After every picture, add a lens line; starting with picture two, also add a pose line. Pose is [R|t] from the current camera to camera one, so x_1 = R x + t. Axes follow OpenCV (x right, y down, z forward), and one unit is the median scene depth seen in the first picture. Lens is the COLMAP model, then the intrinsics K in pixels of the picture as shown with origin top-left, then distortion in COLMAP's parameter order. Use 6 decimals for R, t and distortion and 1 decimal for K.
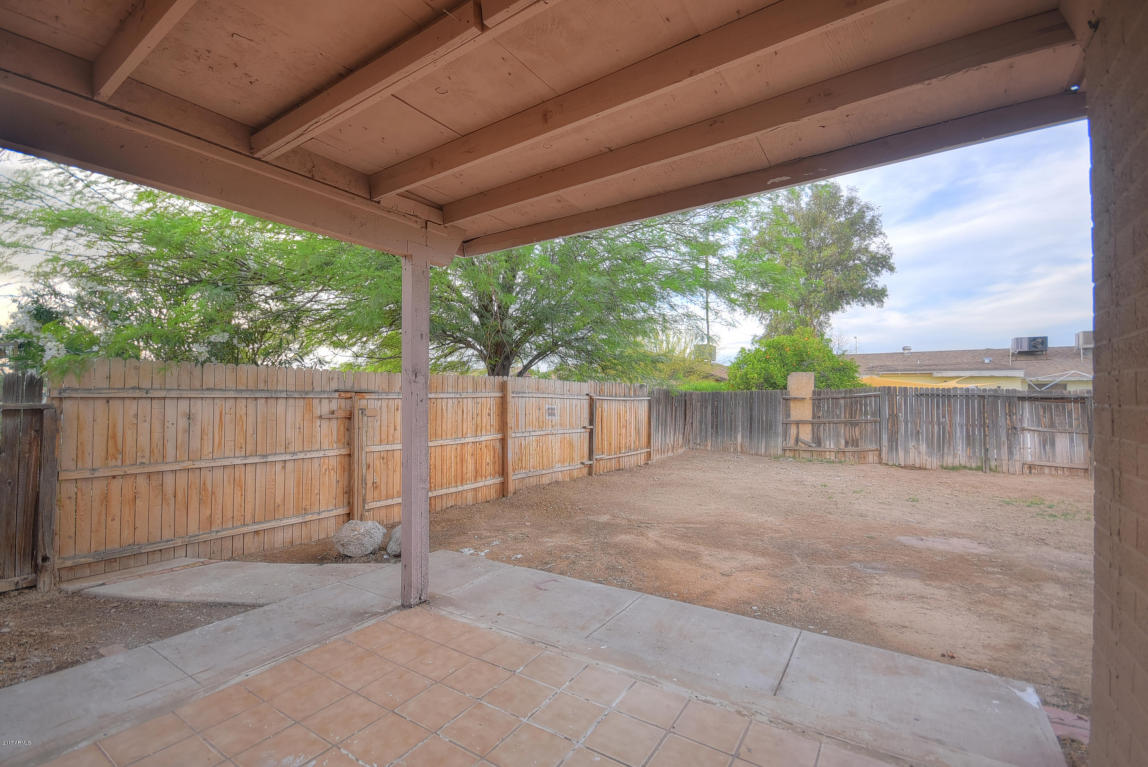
lens RADIAL K [[507.5, 0, 567.6], [0, 507.5, 388.4], [0, 0, 1]] dist [0.009696, -0.005381]
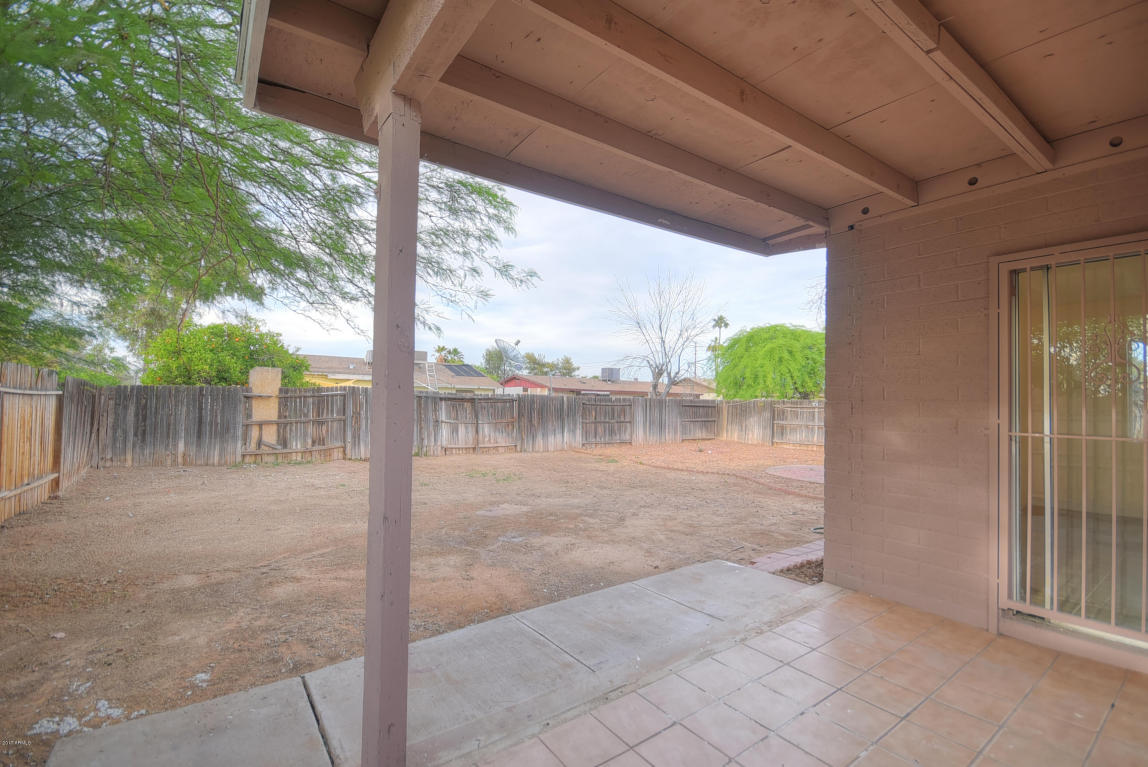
lens RADIAL K [[507.5, 0, 572.3], [0, 507.5, 386.5], [0, 0, 1]] dist [0.009696, -0.005381]
pose [[0.352882, 0.033498, 0.935068, -0.230122], [-0.030065, 0.999249, -0.024451, 0.009610], [-0.935185, -0.019485, 0.353624, 0.211434]]
